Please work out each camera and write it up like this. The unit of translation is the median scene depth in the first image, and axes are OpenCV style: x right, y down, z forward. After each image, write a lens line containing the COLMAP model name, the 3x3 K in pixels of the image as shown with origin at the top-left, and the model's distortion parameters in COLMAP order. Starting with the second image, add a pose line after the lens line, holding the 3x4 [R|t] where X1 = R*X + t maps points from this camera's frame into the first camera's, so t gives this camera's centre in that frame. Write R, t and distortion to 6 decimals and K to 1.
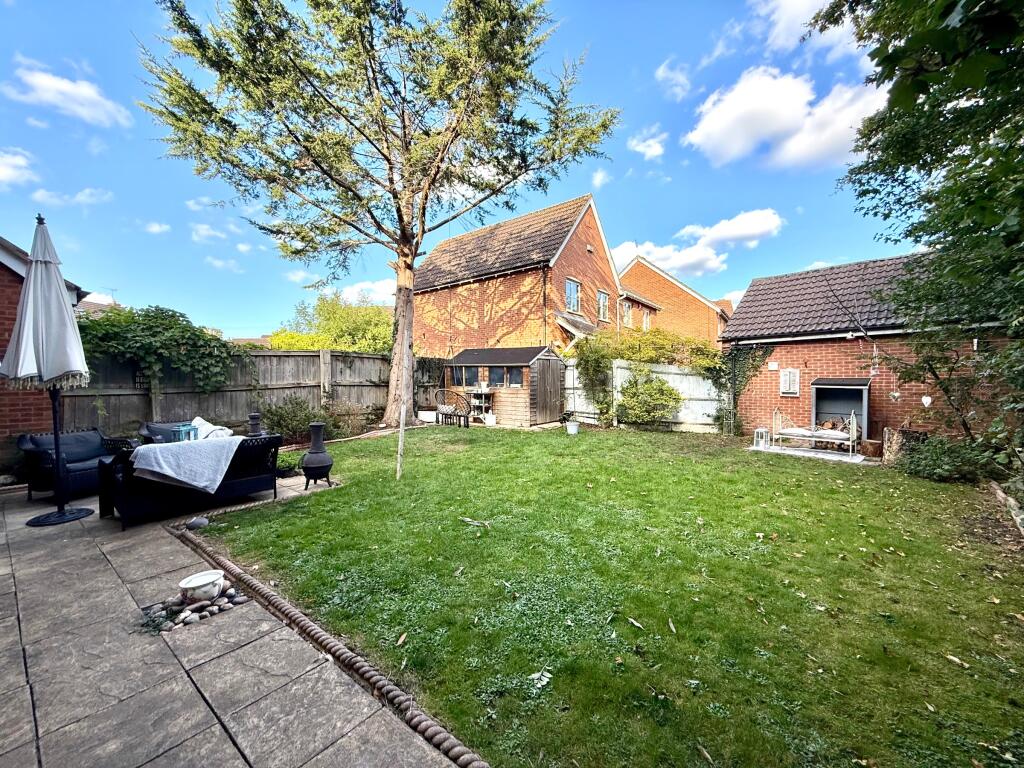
lens RADIAL K [[415.8, 0, 512.0], [0, 415.8, 384.0], [0, 0, 1]] dist [-0.003204, -0.000145]
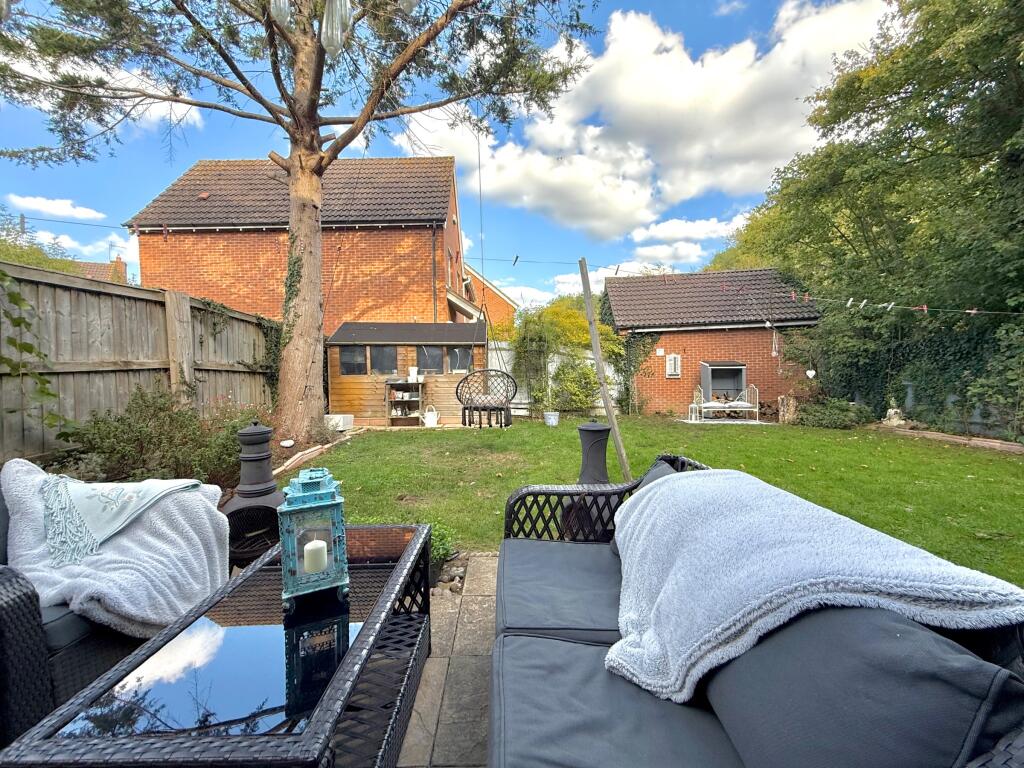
lens RADIAL K [[414.1, 0, 512.0], [0, 414.1, 384.0], [0, 0, 1]] dist [0.001839, 0.000330]
pose [[0.772023, -0.025958, 0.635065, -0.408018], [0.025343, 0.999628, 0.010051, 0.022323], [-0.635090, 0.008335, 0.772393, 0.361916]]
